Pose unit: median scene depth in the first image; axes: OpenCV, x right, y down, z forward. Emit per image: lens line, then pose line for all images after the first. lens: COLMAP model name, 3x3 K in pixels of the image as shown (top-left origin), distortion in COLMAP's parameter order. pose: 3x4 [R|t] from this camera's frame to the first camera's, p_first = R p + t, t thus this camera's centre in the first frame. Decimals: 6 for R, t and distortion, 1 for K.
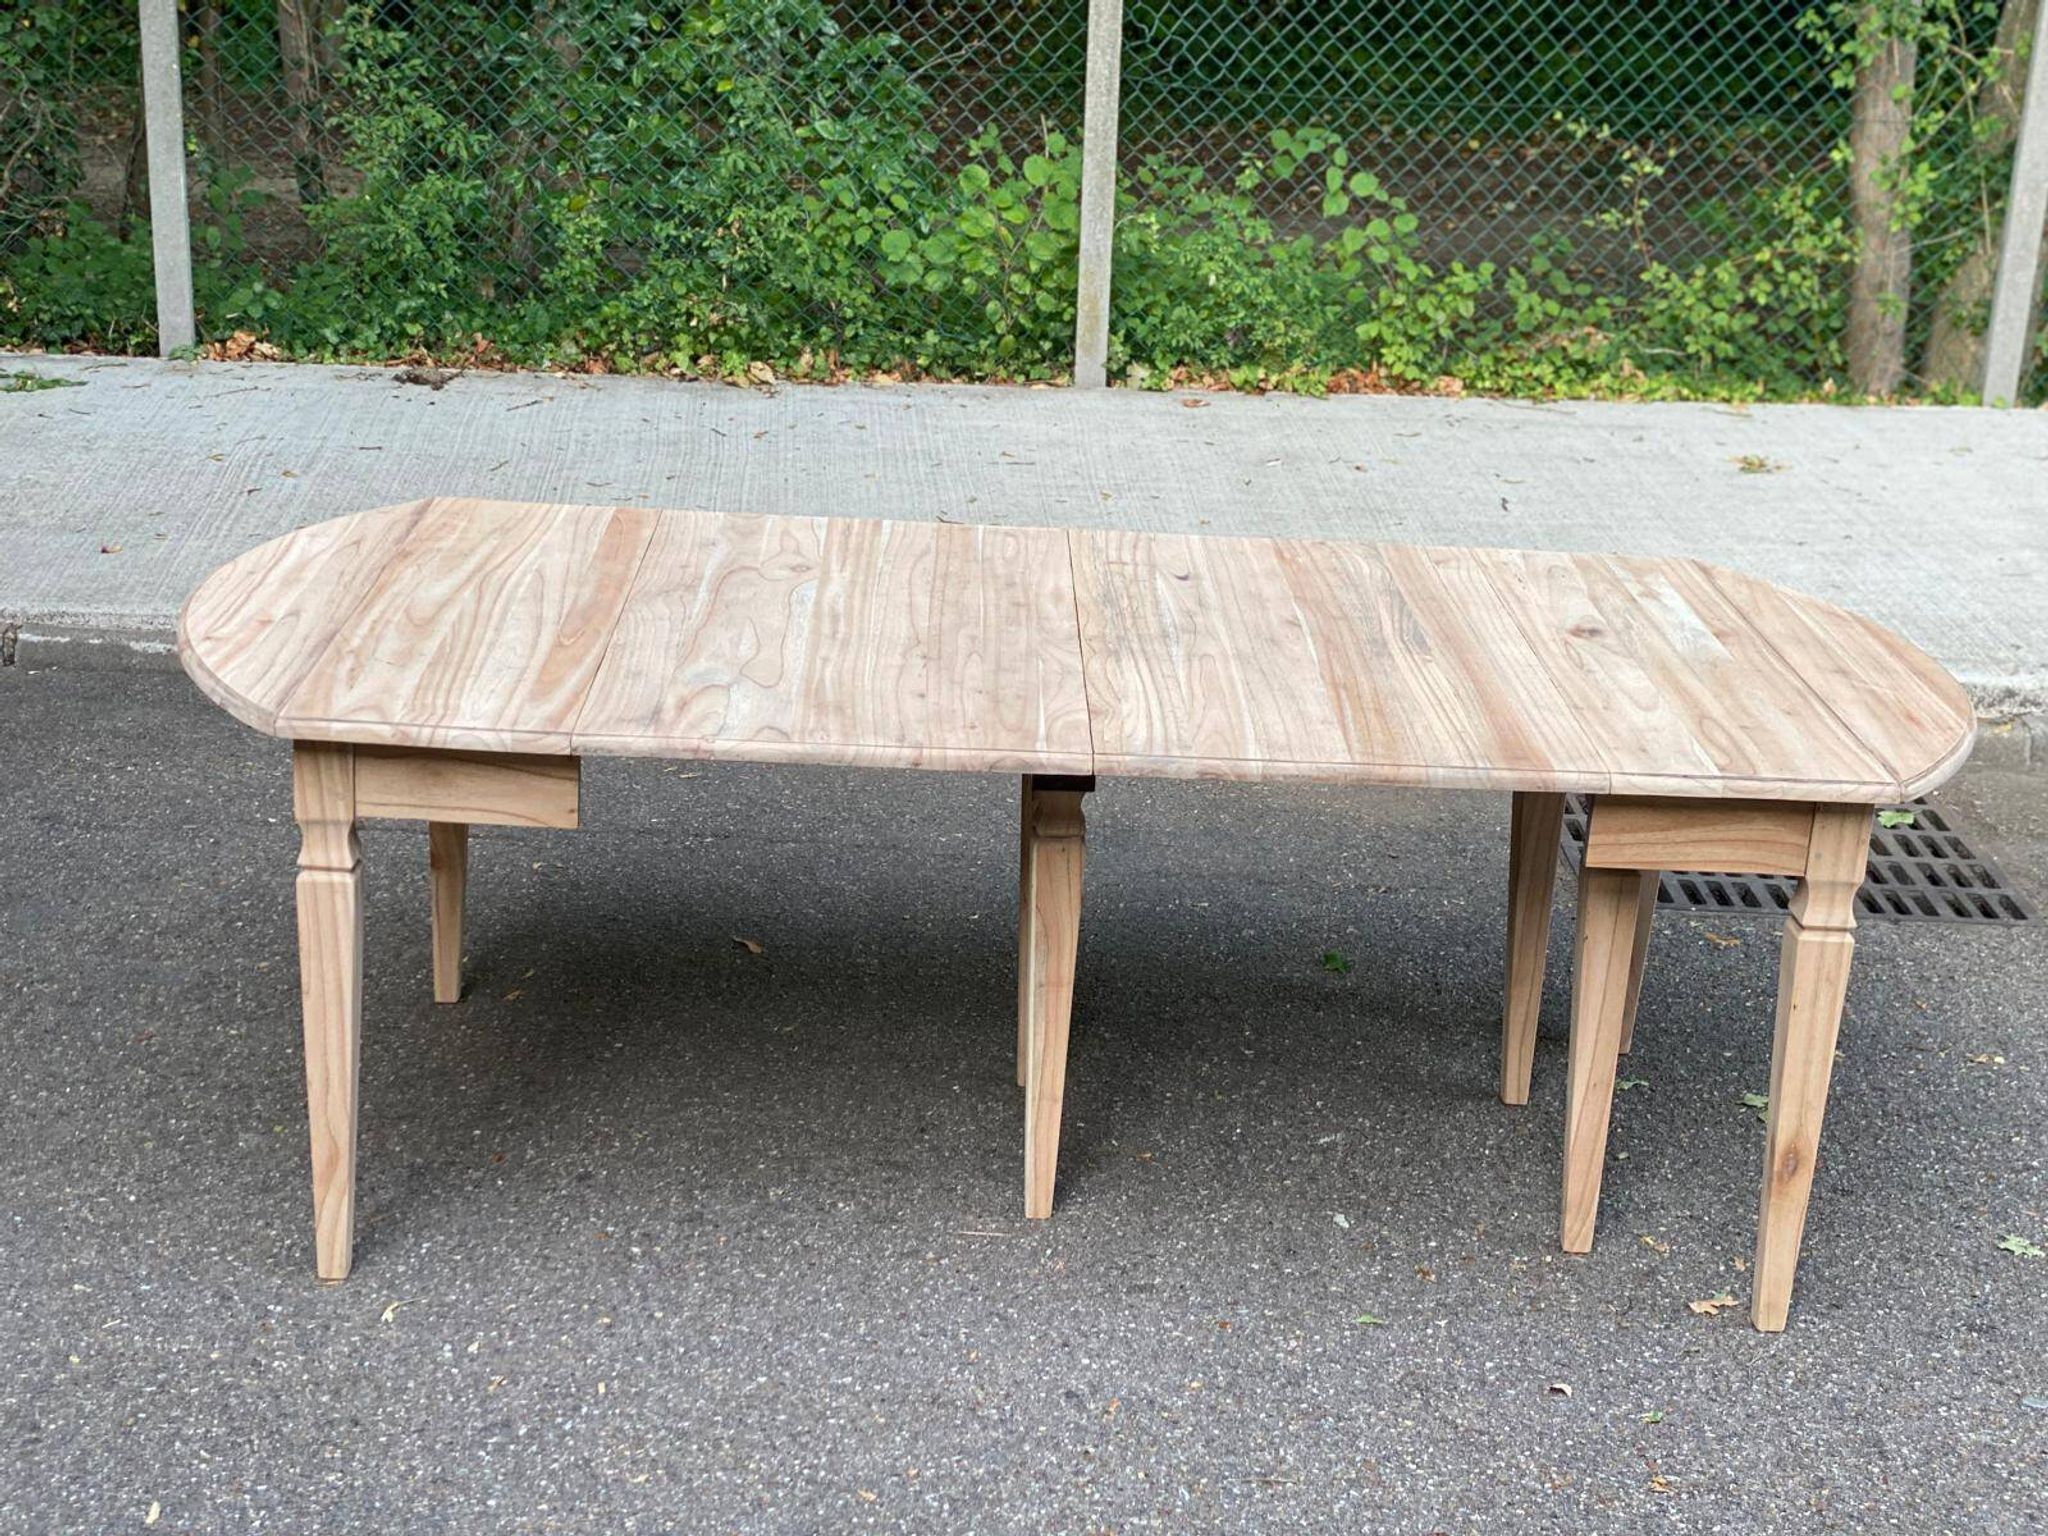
lens RADIAL K [[3041.0, 0, 1024.4], [0, 3041.0, 754.4], [0, 0, 1]] dist [0.125900, 0.000000]
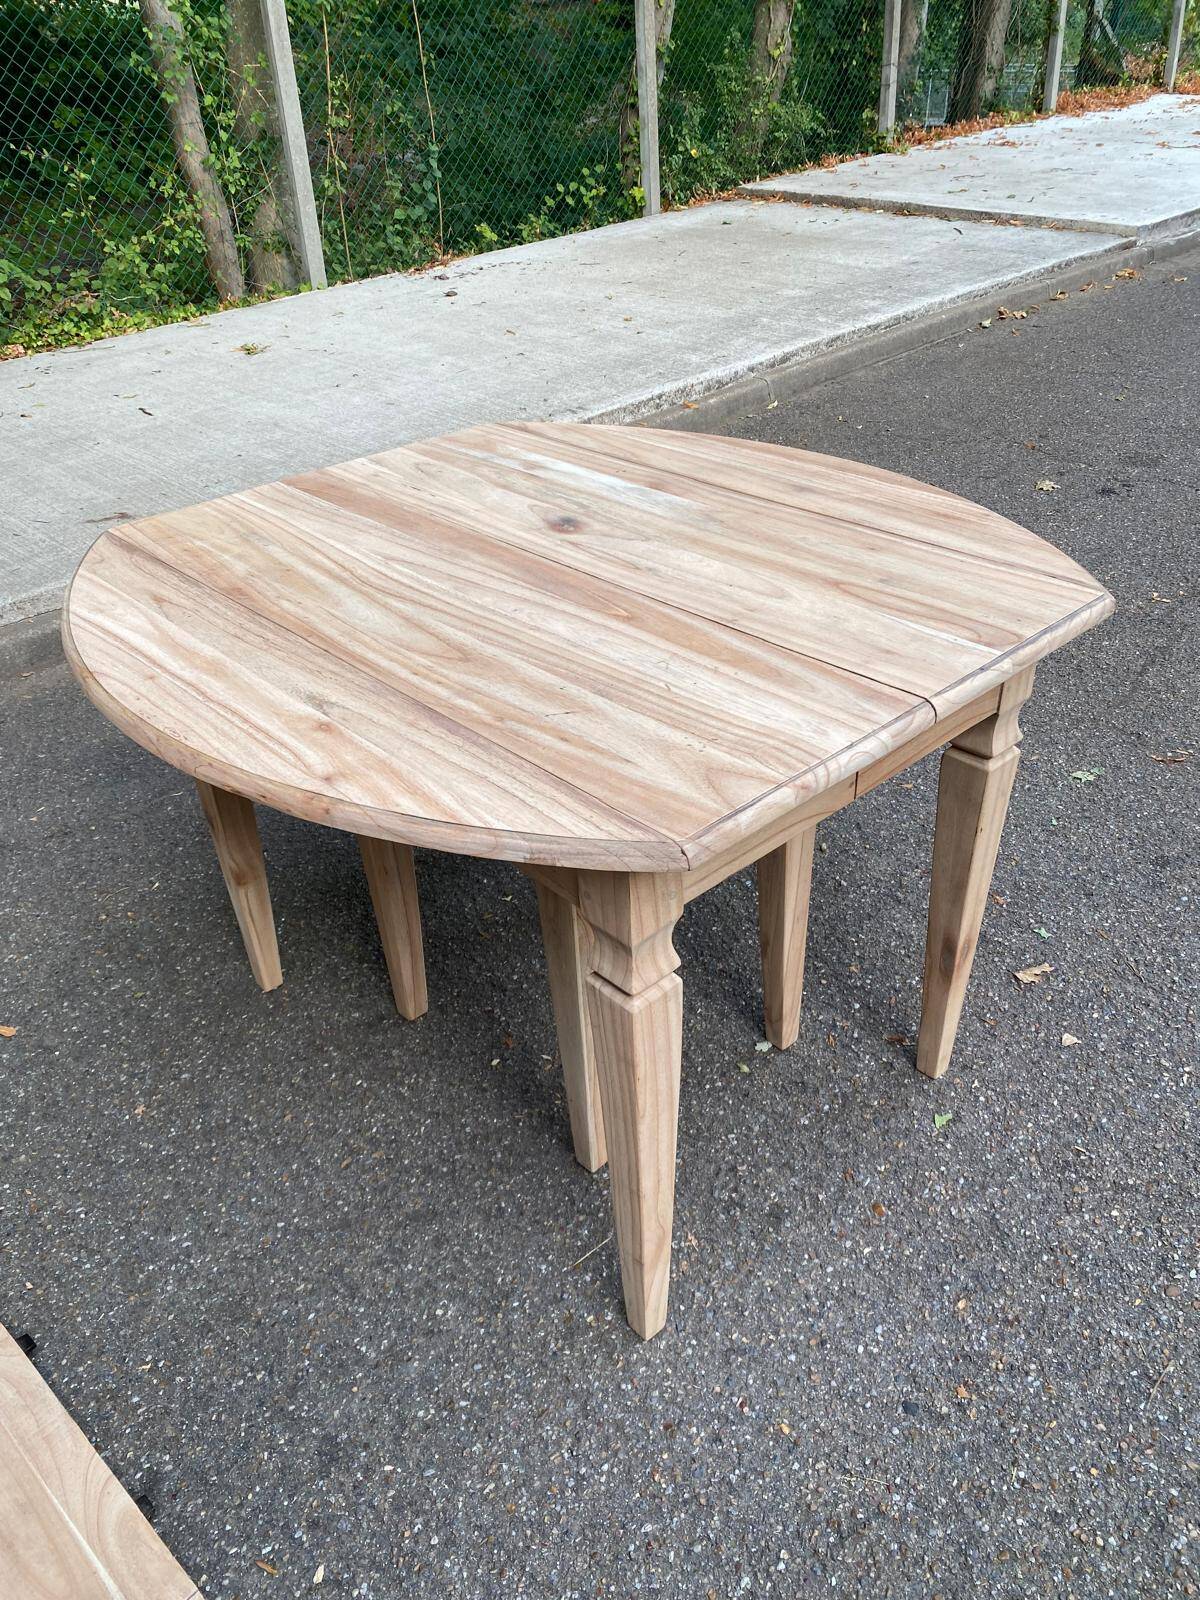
lens RADIAL K [[1224.3, 0, 589.5], [0, 1224.3, 796.8], [0, 0, 1]] dist [0.007602, -0.004914]
pose [[0.727905, -0.438581, 0.527069, -0.073746], [0.291275, 0.893661, 0.341365, -0.048916], [-0.620737, -0.094959, 0.778247, 0.338370]]
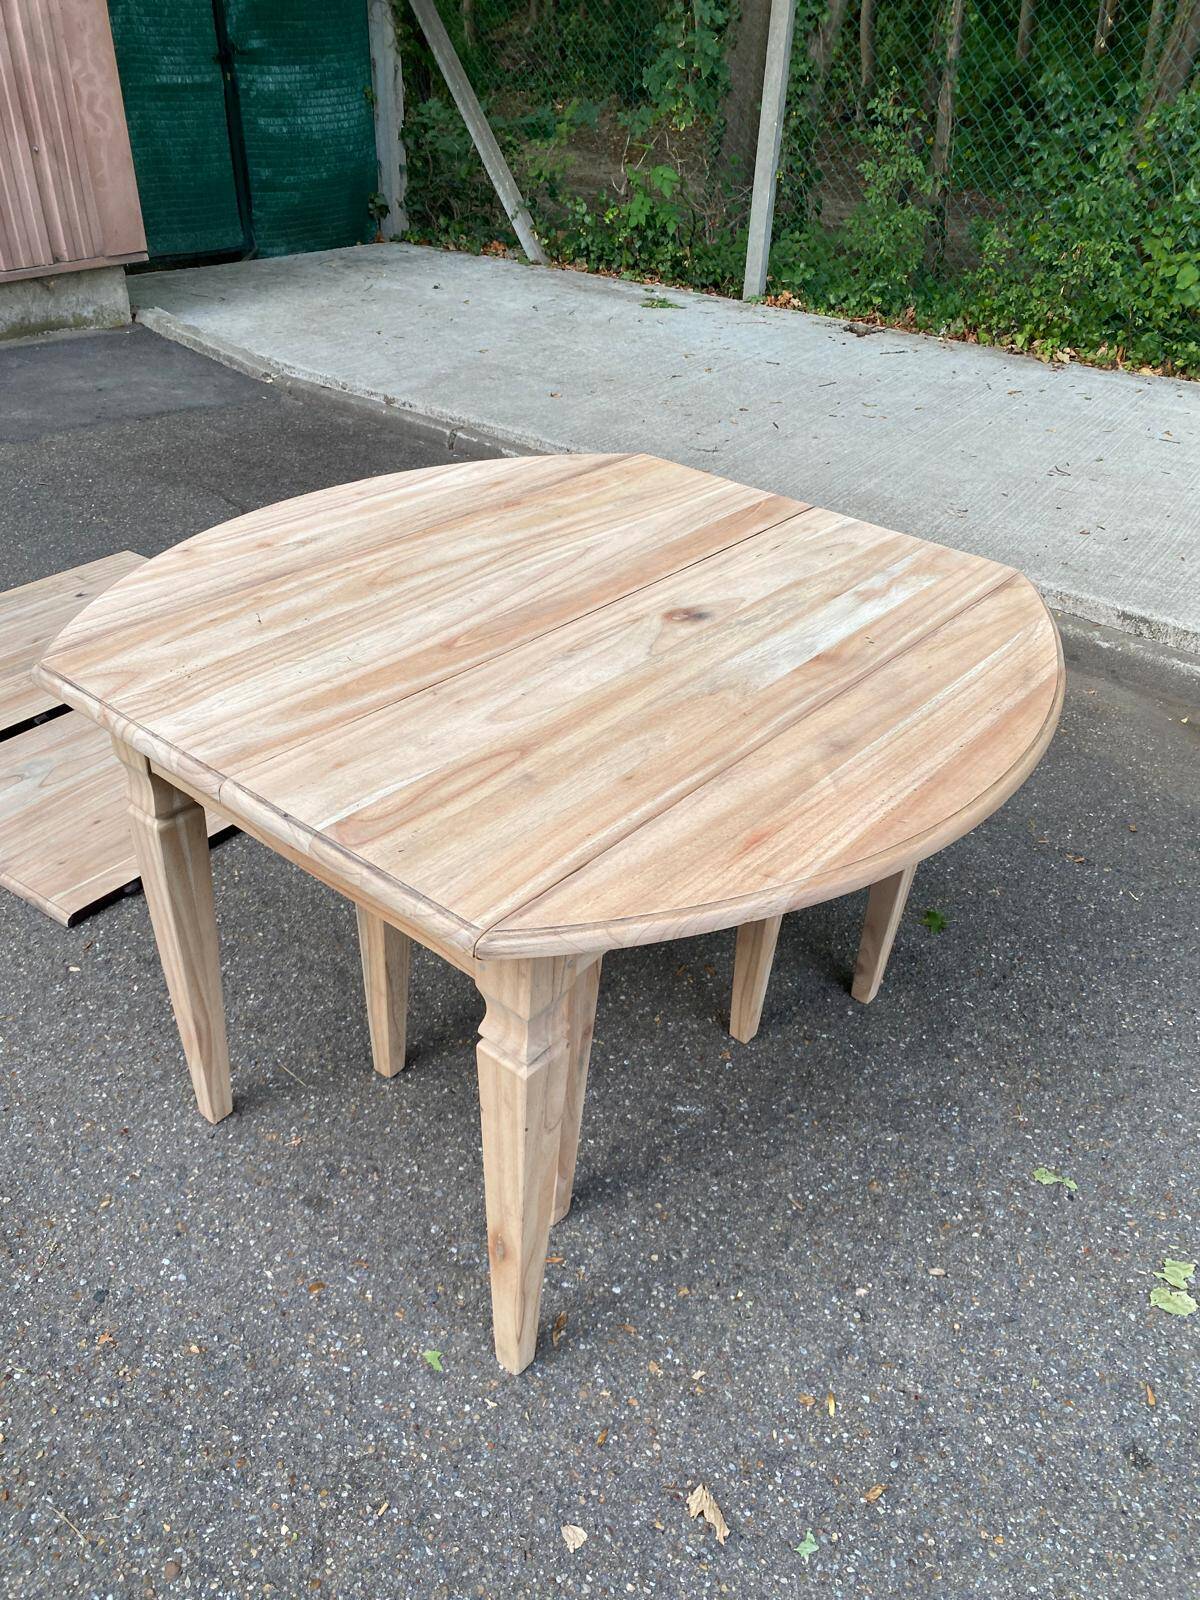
lens RADIAL K [[1224.3, 0, 594.4], [0, 1224.3, 793.5], [0, 0, 1]] dist [0.007602, -0.004914]
pose [[0.777323, 0.335137, -0.532402, 0.135876], [-0.205445, 0.935122, 0.288686, -0.047729], [0.594610, -0.115023, 0.795744, 0.336871]]
